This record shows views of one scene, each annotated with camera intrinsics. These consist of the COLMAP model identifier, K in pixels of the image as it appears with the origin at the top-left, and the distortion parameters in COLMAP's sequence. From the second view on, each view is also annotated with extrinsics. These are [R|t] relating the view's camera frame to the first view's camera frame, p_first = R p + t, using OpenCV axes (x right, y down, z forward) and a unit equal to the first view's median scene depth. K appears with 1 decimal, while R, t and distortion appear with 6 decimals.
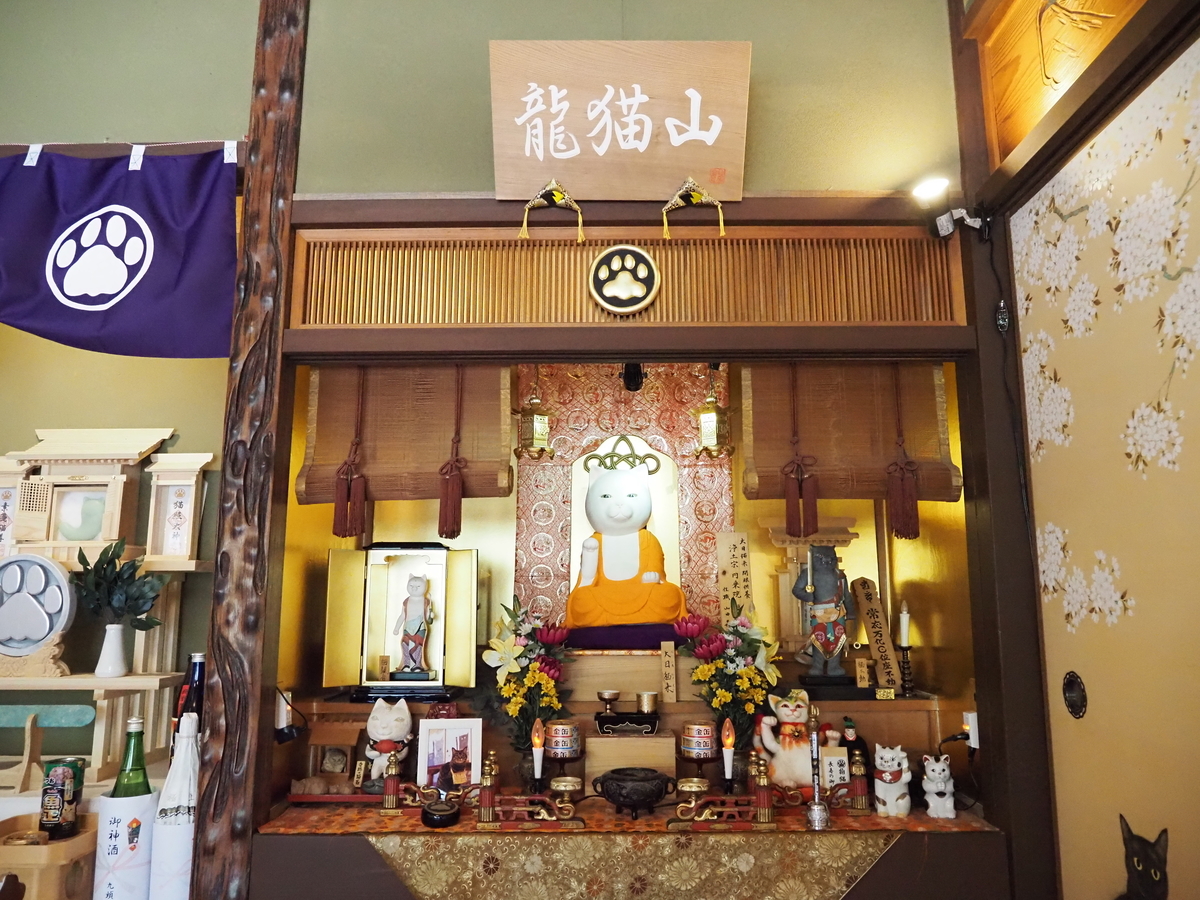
lens RADIAL K [[884.6, 0, 600.0], [0, 884.6, 450.0], [0, 0, 1]] dist [-0.010910, -0.003437]
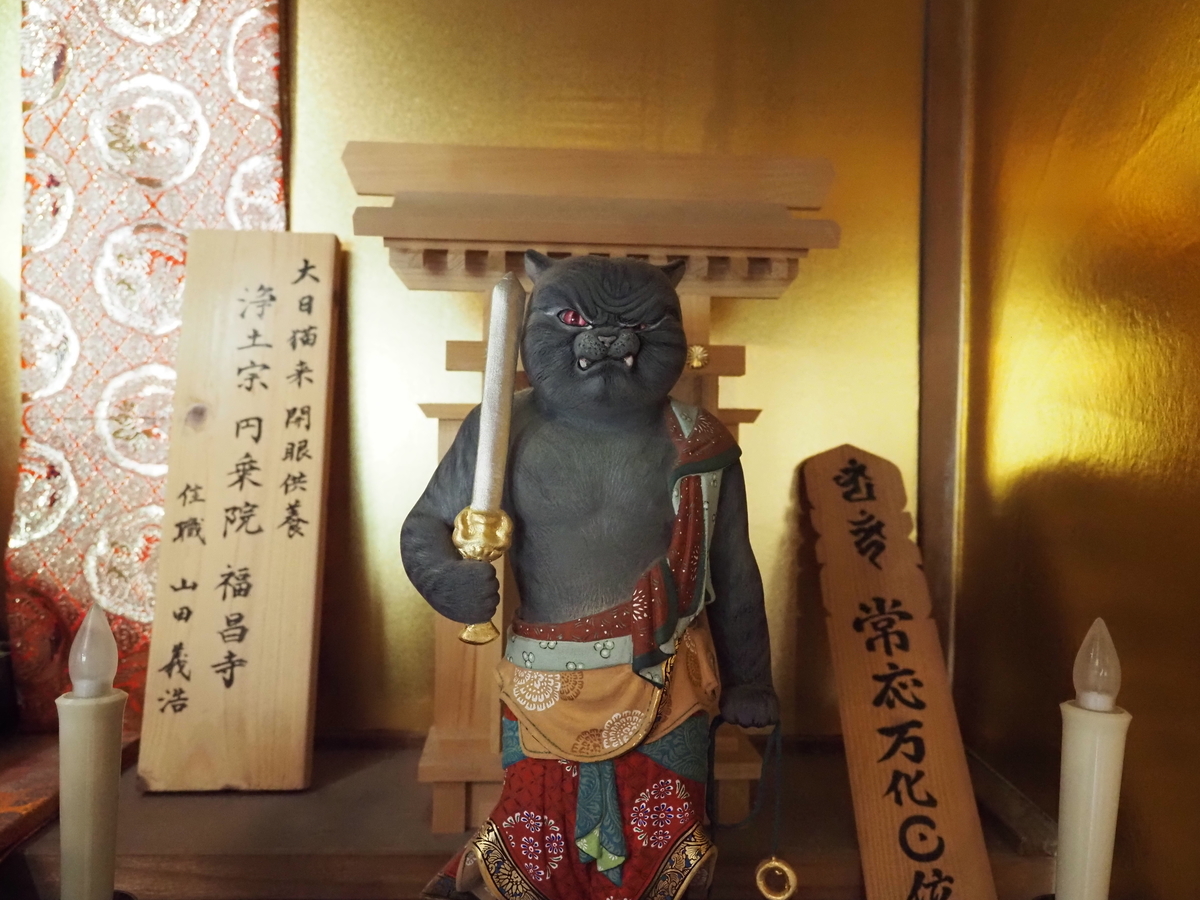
lens RADIAL K [[1043.3, 0, 600.0], [0, 1043.3, 450.0], [0, 0, 1]] dist [0.002290, 0.000813]
pose [[0.999087, 0.018825, 0.038356, 0.235196], [-0.025241, 0.984359, 0.174359, 0.105067], [-0.034474, -0.175168, 0.983935, 0.778086]]
